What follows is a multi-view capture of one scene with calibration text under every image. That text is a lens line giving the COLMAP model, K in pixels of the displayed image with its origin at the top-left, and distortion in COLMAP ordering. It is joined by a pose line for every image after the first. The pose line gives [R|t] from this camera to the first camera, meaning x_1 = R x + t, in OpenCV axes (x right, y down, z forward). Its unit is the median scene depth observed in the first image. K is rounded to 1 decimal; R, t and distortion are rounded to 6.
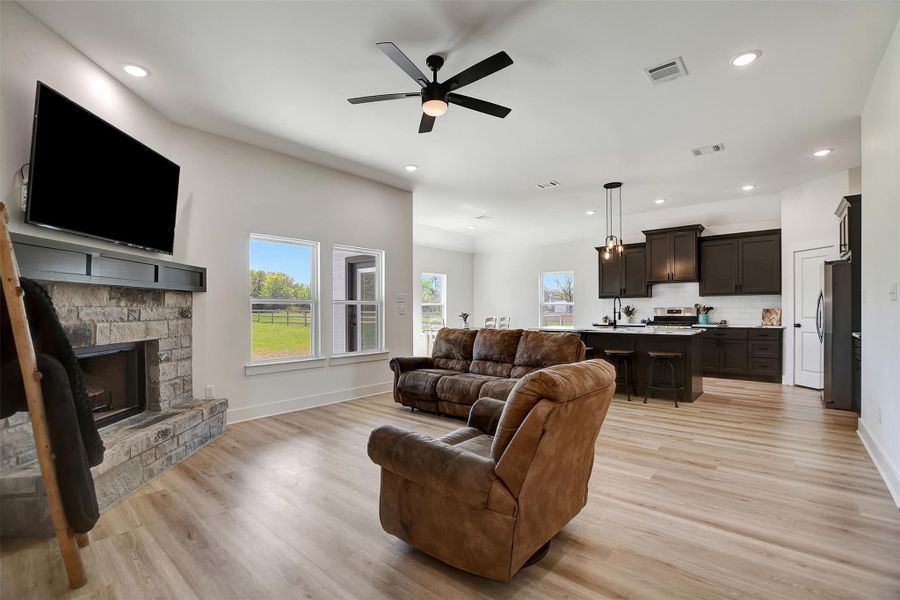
lens RADIAL K [[405.3, 0, 433.6], [0, 405.3, 309.7], [0, 0, 1]] dist [-0.025070, 0.001698]
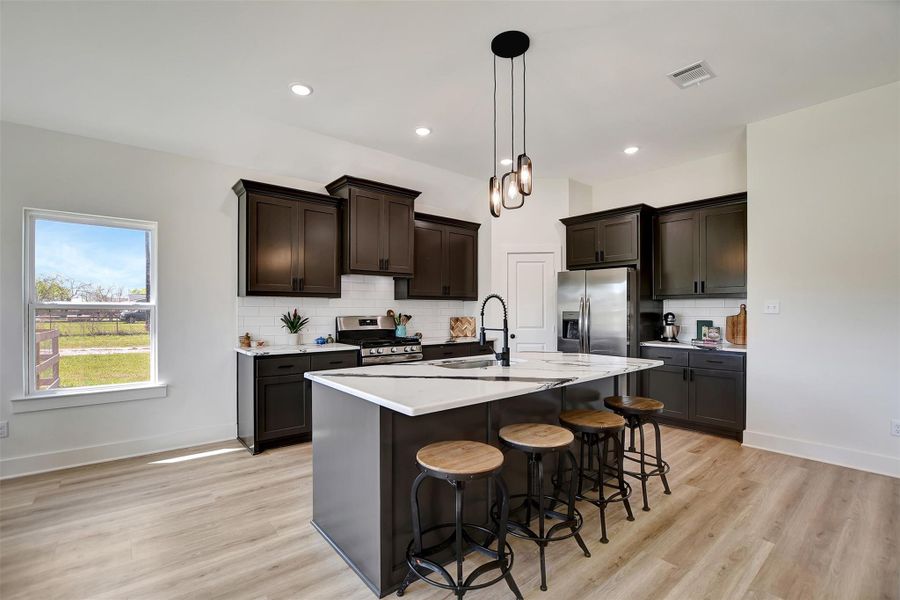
lens RADIAL K [[405.3, 0, 446.1], [0, 405.3, 314.5], [0, 0, 1]] dist [-0.025070, 0.001698]
pose [[0.143580, -0.002733, 0.989635, 0.001144], [0.000652, 0.999996, 0.002667, -0.011566], [-0.989639, 0.000262, 0.143581, 1.026368]]
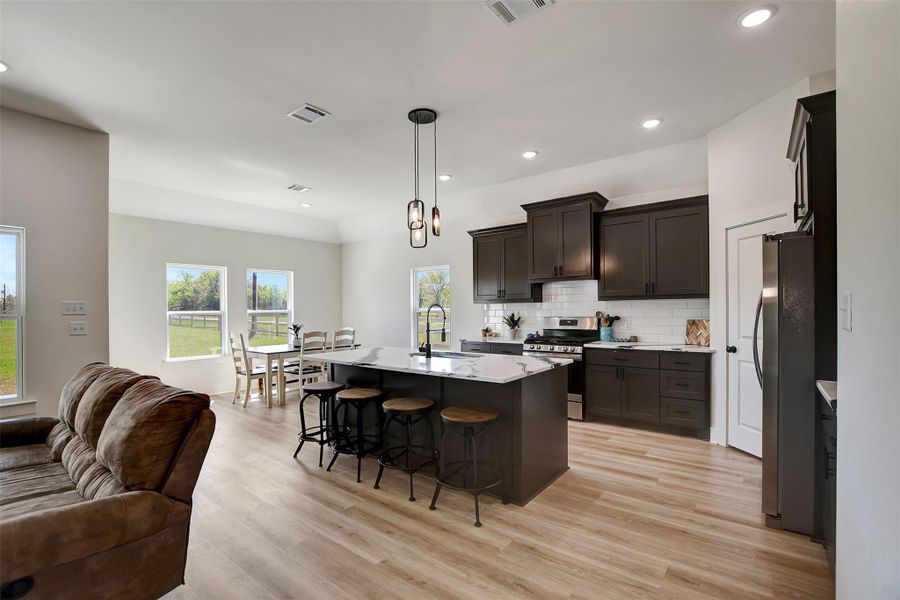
lens RADIAL K [[405.3, 0, 440.2], [0, 405.3, 309.9], [0, 0, 1]] dist [-0.025070, 0.001698]
pose [[0.998509, -0.008393, 0.053944, 0.445223], [0.008408, 0.999965, -0.000055, -0.024578], [-0.053941, 0.000509, 0.998544, 0.419167]]
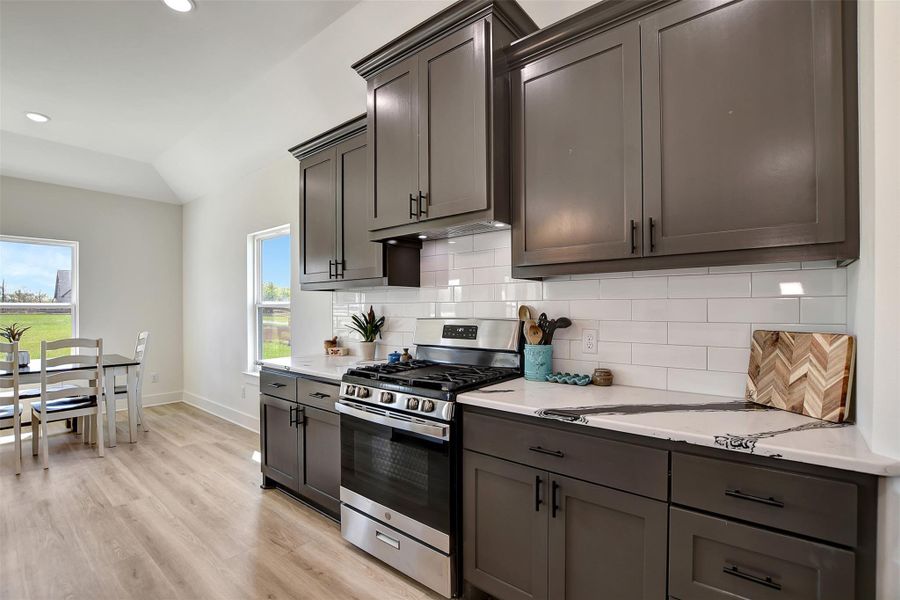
lens RADIAL K [[405.3, 0, 443.1], [0, 405.3, 308.3], [0, 0, 1]] dist [-0.025070, 0.001698]
pose [[0.999376, 0.000399, 0.035331, 0.745331], [-0.000264, 0.999993, -0.003809, -0.014920], [-0.035333, 0.003797, 0.999368, 0.904081]]
